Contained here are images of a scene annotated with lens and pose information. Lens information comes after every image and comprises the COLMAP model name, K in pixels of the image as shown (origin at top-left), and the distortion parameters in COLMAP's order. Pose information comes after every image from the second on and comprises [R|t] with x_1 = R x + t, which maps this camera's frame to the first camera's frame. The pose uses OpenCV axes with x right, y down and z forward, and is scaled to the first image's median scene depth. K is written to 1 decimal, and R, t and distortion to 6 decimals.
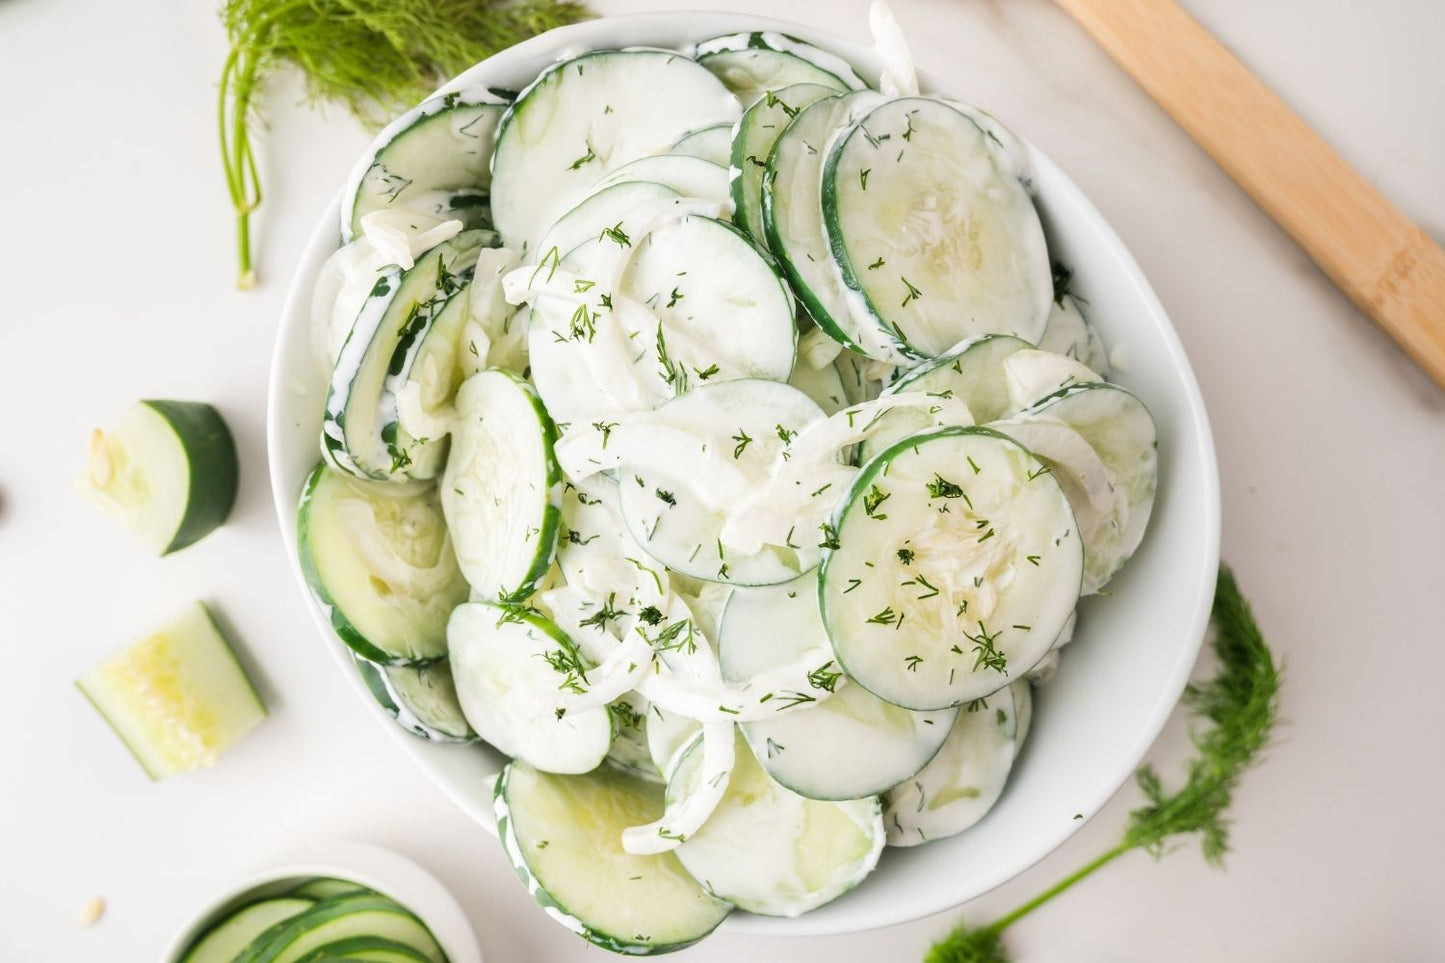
lens RADIAL K [[922.9, 0, 648.4], [0, 922.9, 460.0], [0, 0, 1]] dist [-0.006105, 0.001229]
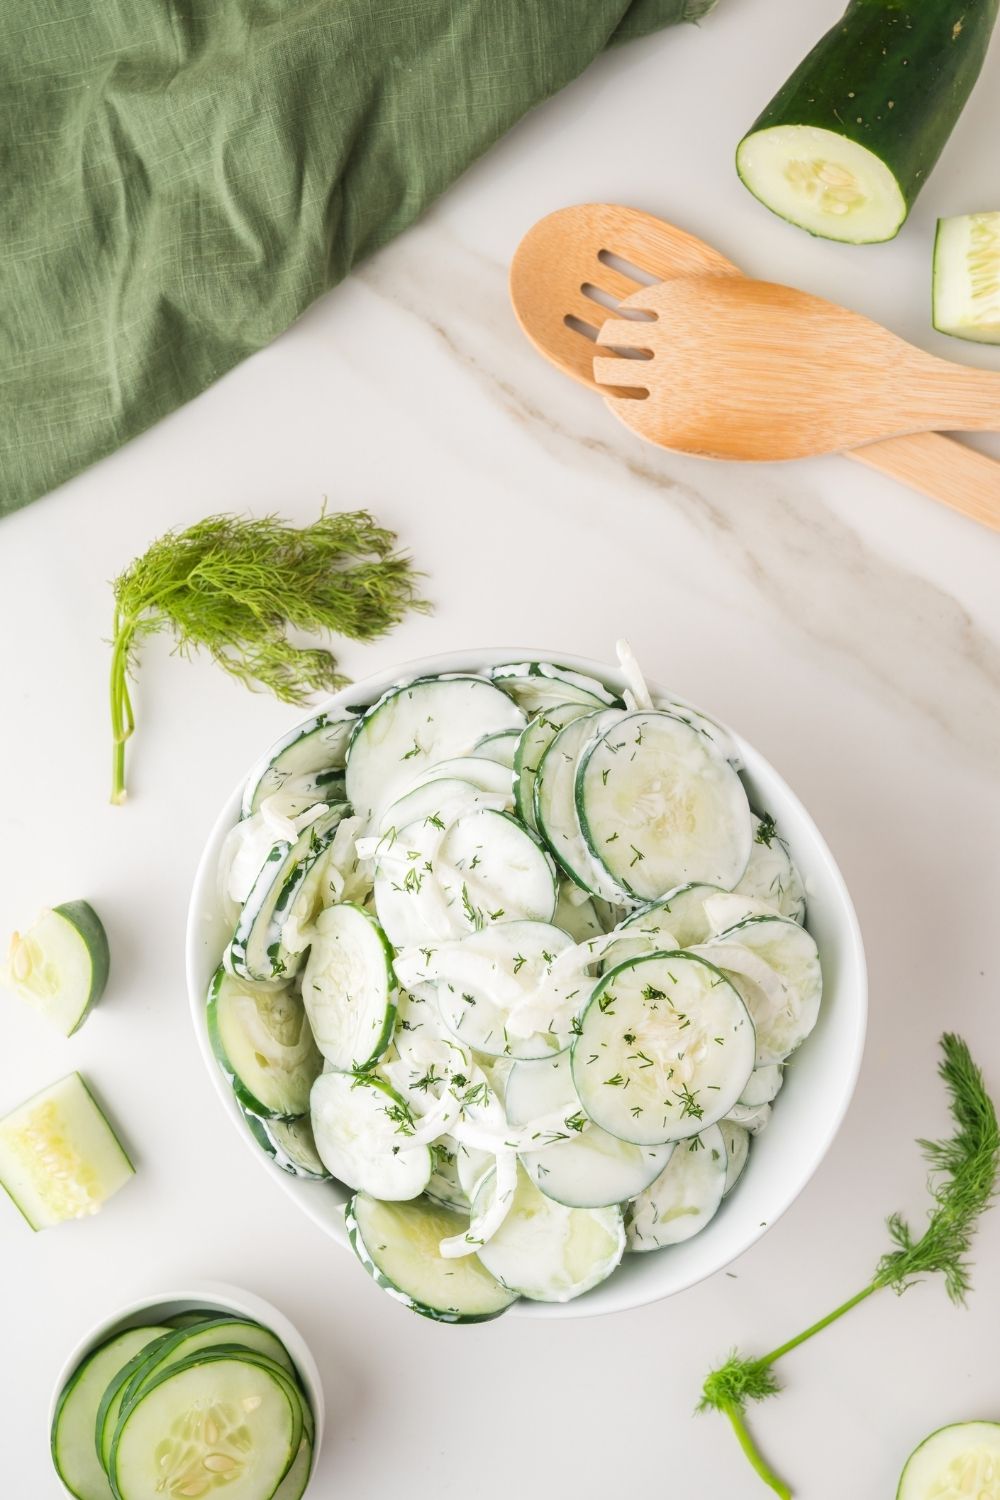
lens RADIAL K [[1464.4, 0, 500.0], [0, 1464.4, 750.0], [0, 0, 1]] dist [-0.000439, 0.014888]
pose [[0.999967, -0.002085, 0.007911, 0.050566], [0.002611, 0.997748, -0.067019, -0.197709], [-0.007754, 0.067038, 0.997720, -1.348595]]
